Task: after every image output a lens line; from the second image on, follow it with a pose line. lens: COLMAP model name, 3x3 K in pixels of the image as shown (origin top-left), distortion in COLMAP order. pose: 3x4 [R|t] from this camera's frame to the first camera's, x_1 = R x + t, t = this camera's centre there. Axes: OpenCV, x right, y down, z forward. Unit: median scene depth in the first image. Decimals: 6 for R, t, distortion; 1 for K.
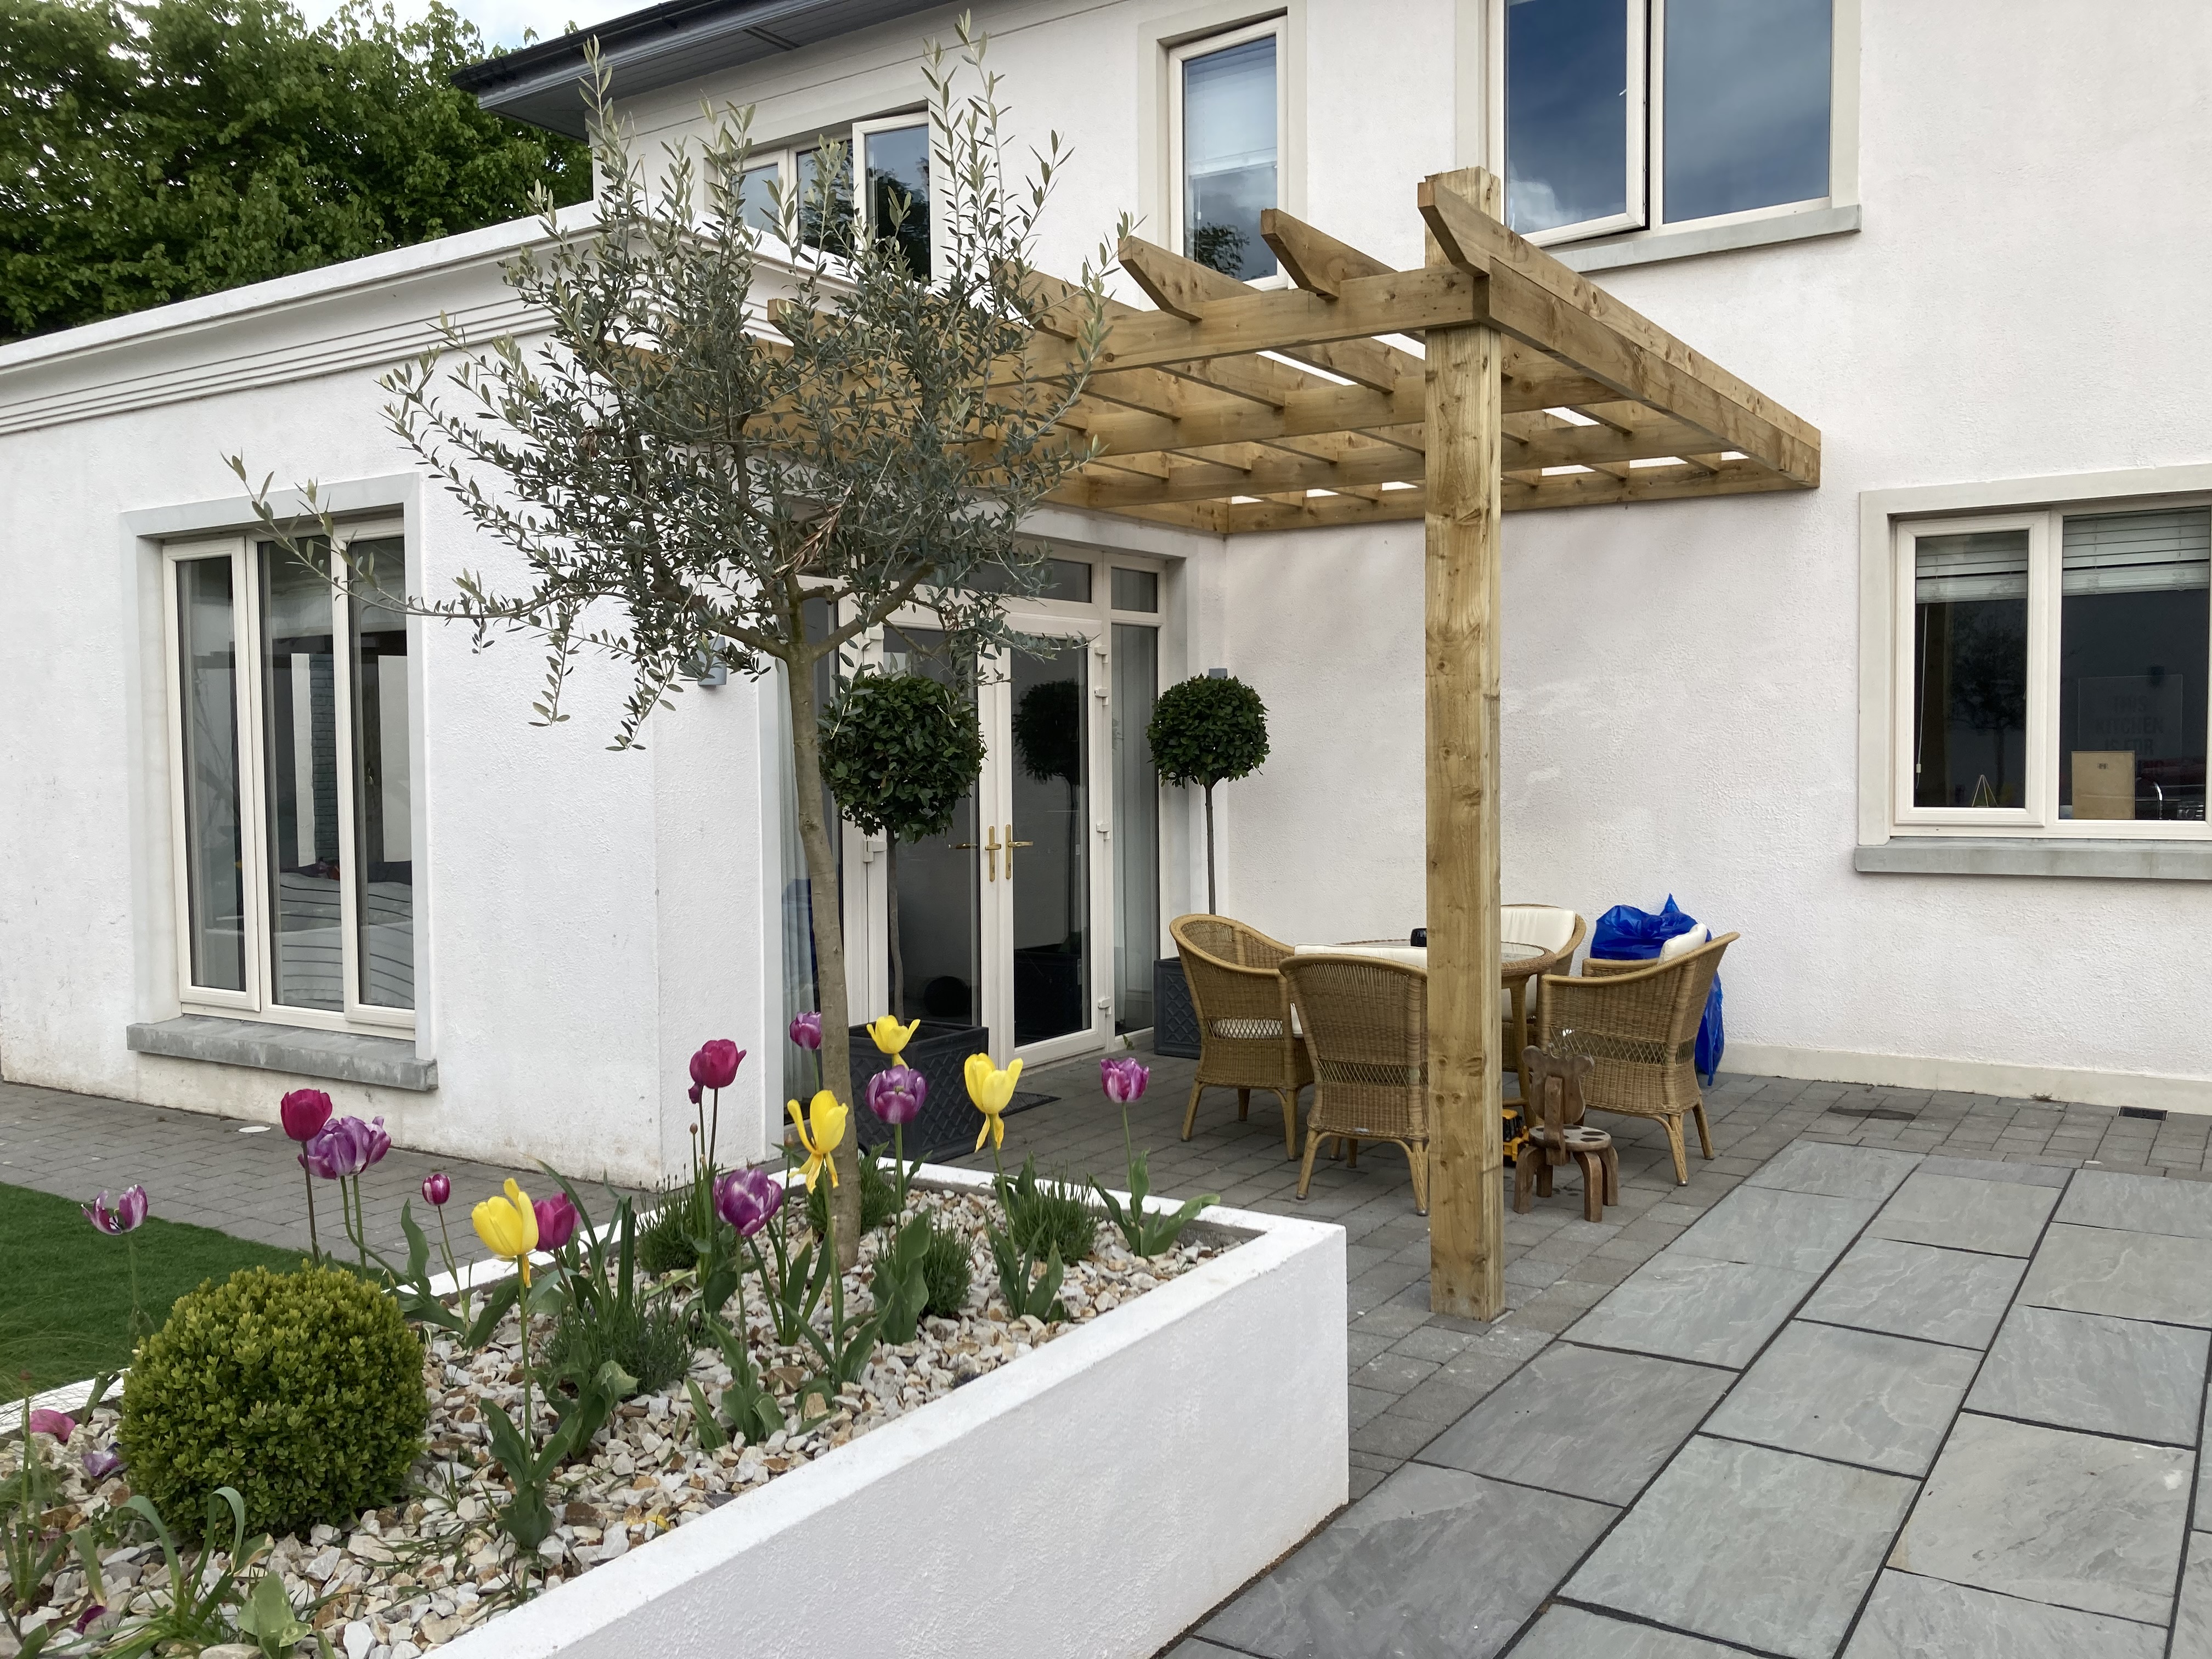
lens RADIAL K [[1827.8, 0, 1106.0], [0, 1827.8, 829.5], [0, 0, 1]] dist [0.004280, 0.000688]
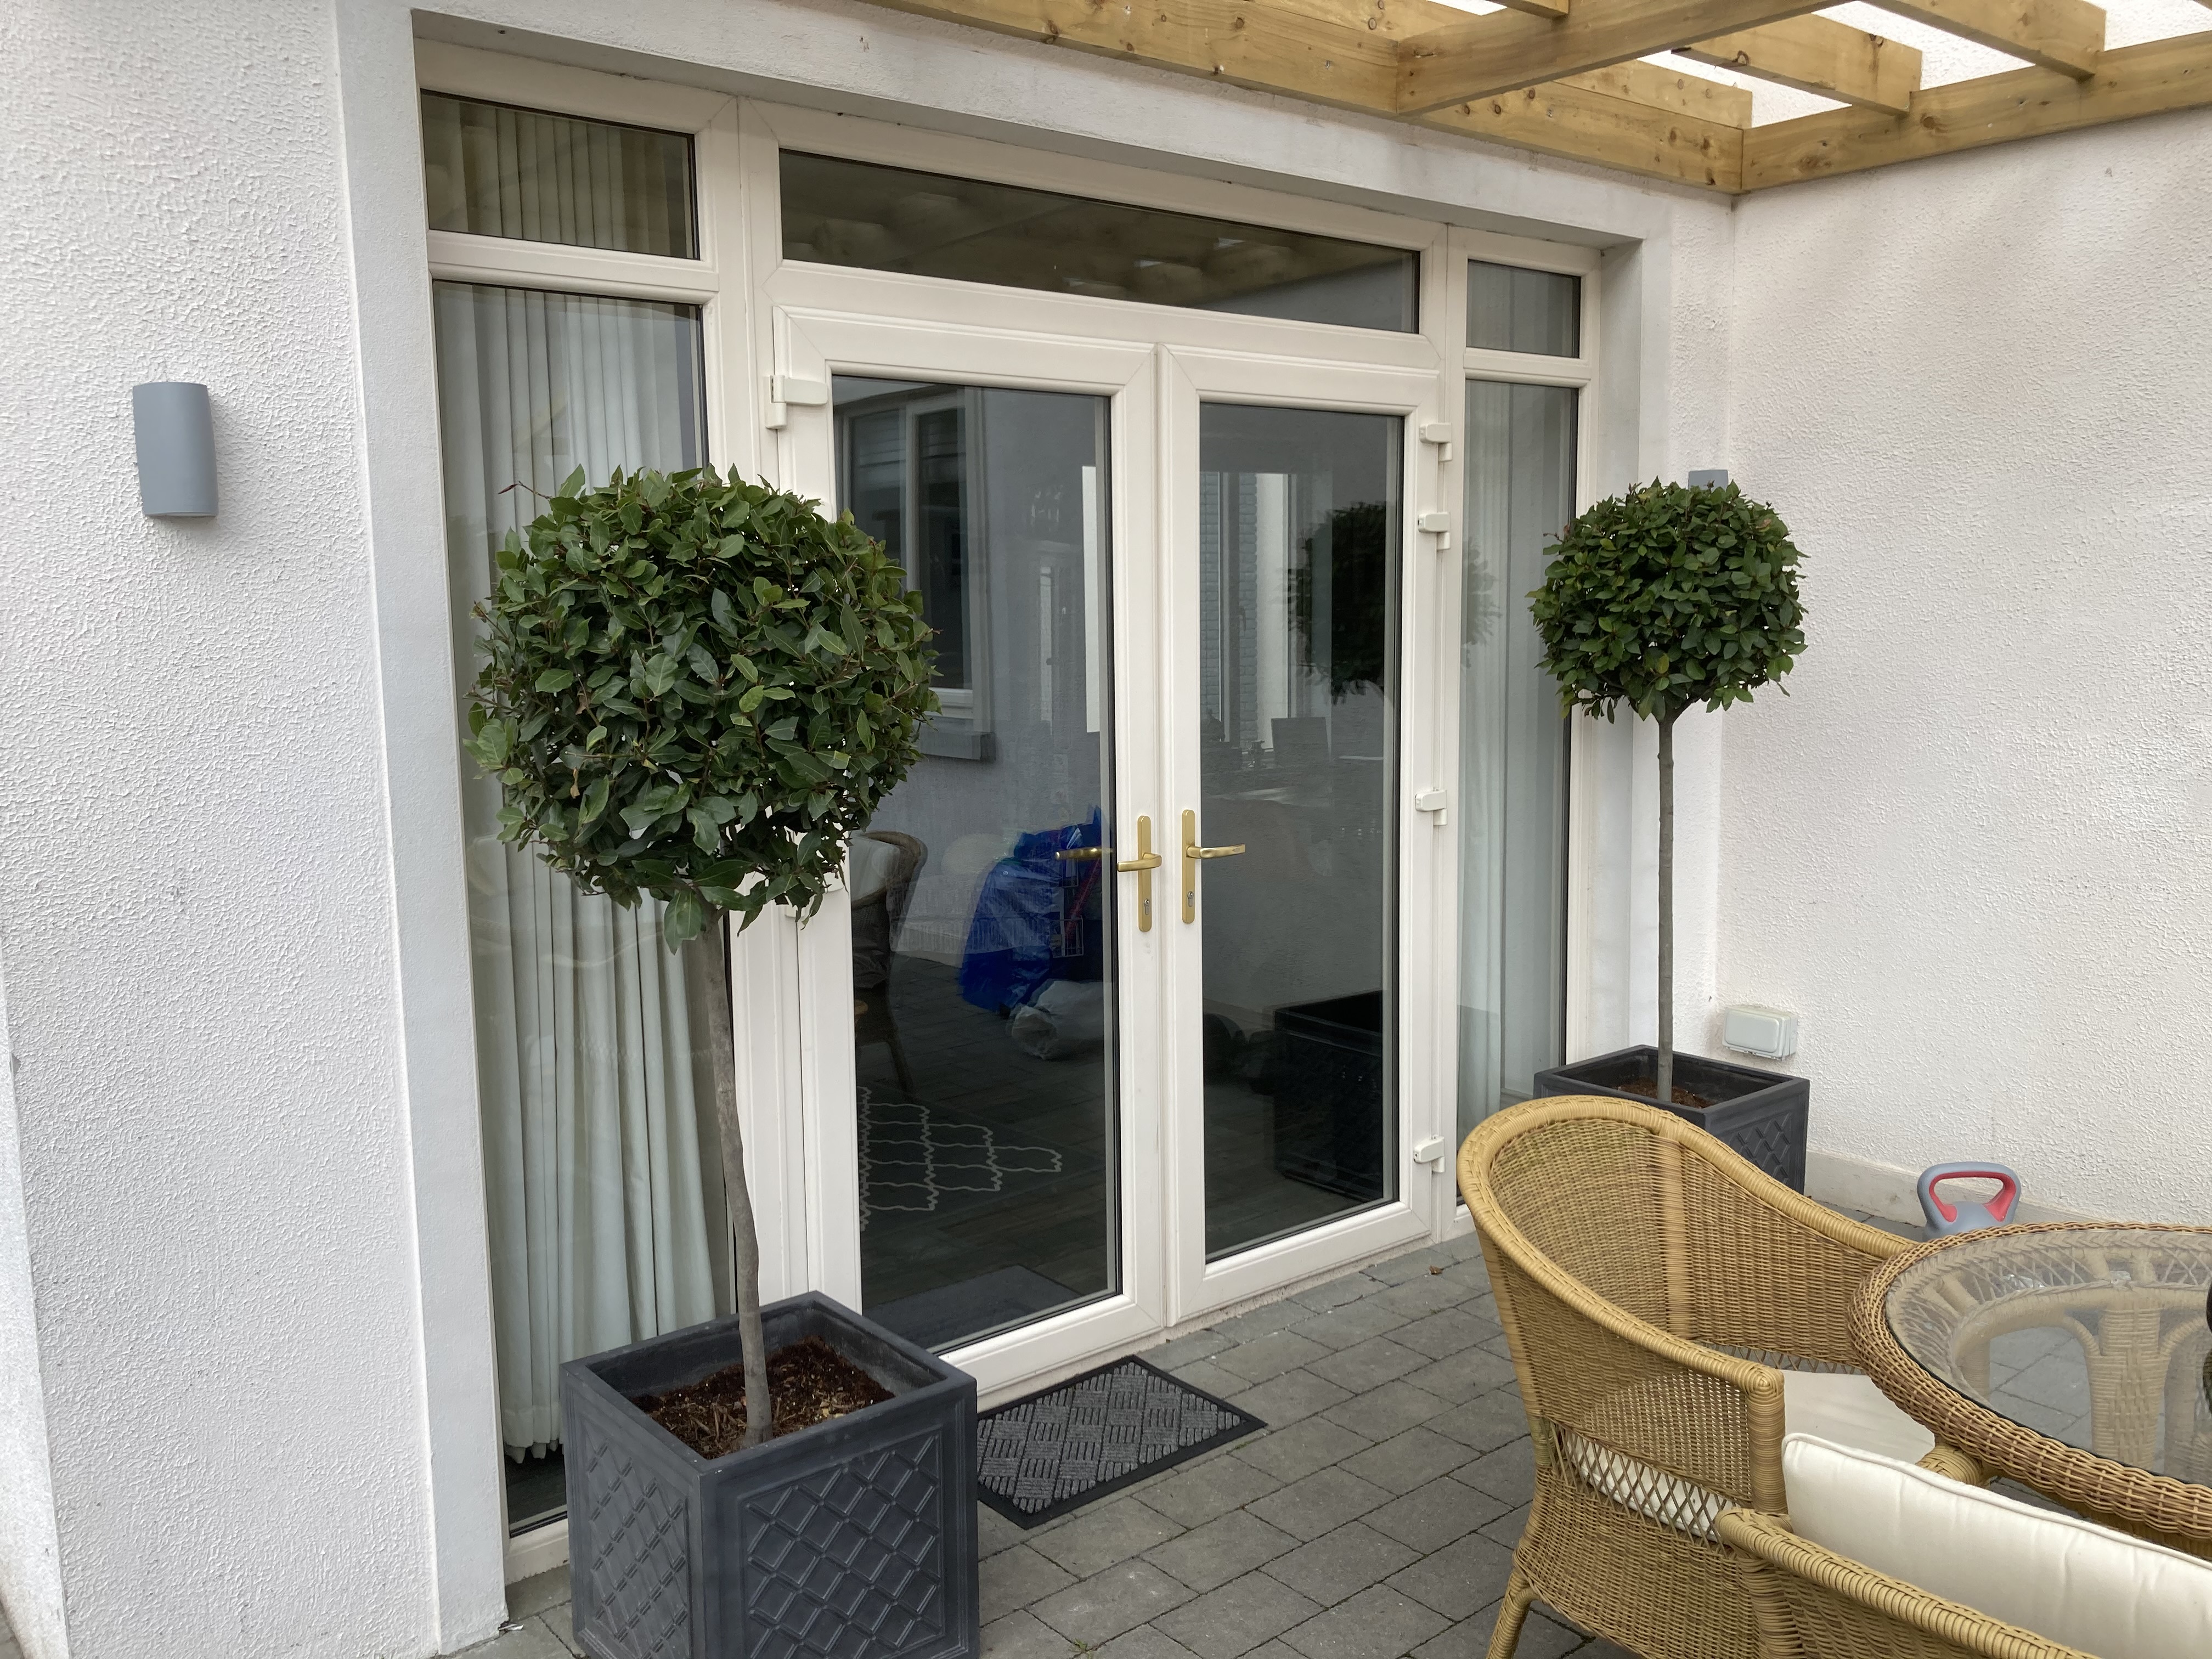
lens RADIAL K [[1827.8, 0, 1106.0], [0, 1827.8, 829.5], [0, 0, 1]] dist [0.004280, 0.000688]
pose [[0.954687, 0.034511, -0.295603, 0.059515], [-0.008742, 0.996077, 0.088056, -0.035904], [0.297483, -0.081481, 0.951244, 0.508966]]
